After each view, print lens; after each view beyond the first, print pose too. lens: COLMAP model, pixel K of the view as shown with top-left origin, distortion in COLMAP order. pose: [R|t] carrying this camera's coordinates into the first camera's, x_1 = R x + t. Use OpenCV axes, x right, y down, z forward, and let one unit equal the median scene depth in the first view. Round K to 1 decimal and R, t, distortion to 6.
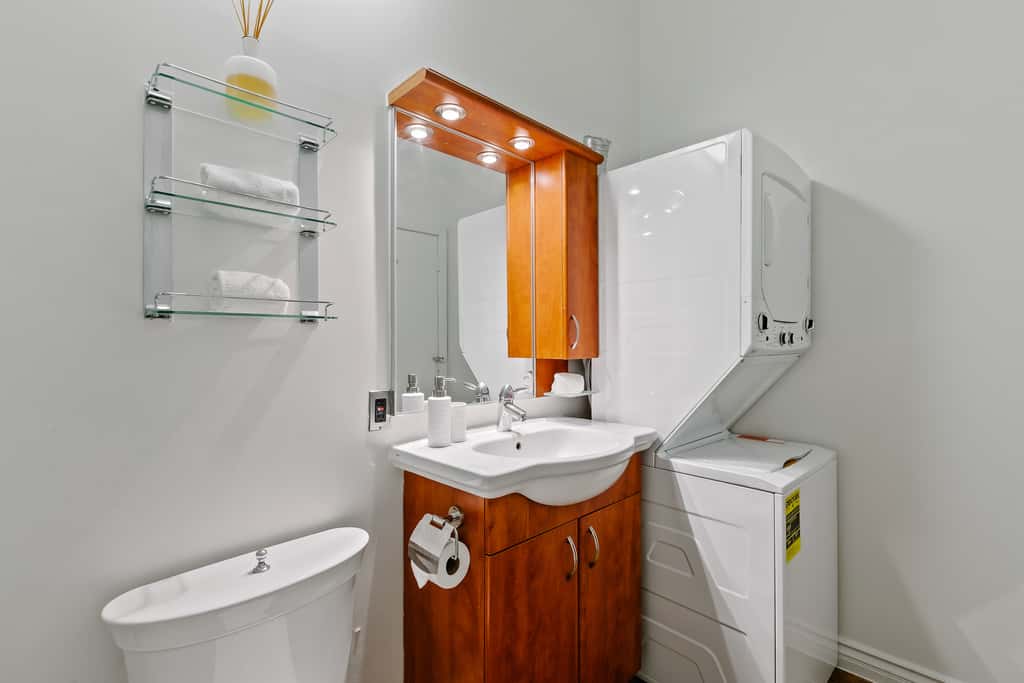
lens RADIAL K [[462.4, 0, 512.0], [0, 462.4, 341.5], [0, 0, 1]] dist [0.011979, -0.000103]
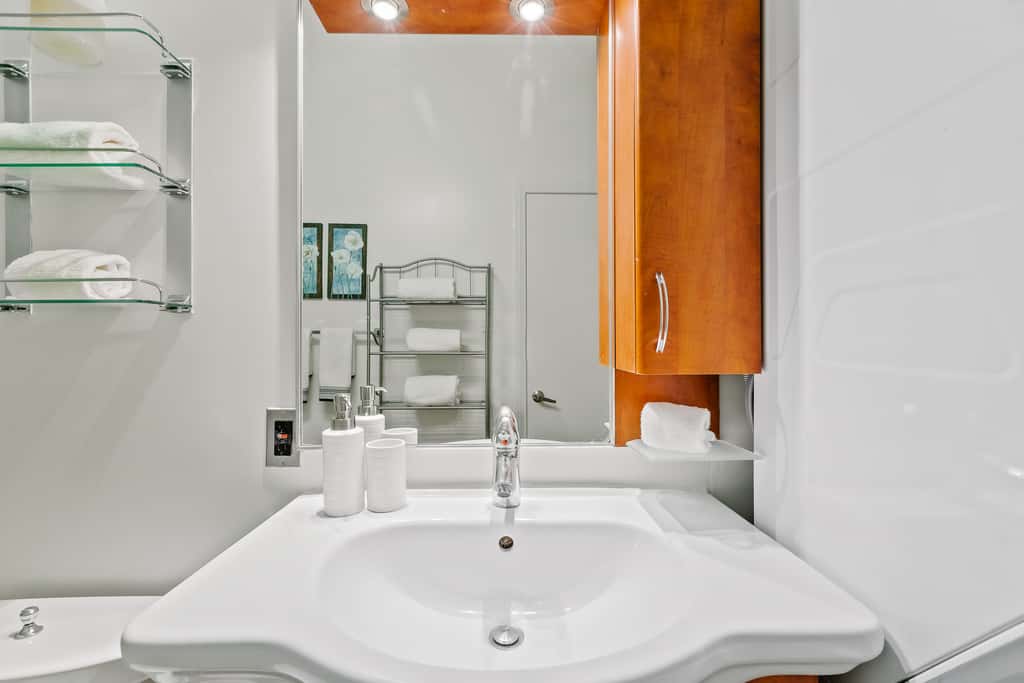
lens RADIAL K [[451.1, 0, 512.0], [0, 451.1, 341.5], [0, 0, 1]] dist [-0.000915, 0.000231]
pose [[0.729992, 0.001434, -0.683454, 0.399087], [0.001262, 0.999993, 0.003446, 0.006221], [0.683454, -0.003378, 0.729985, 0.735600]]
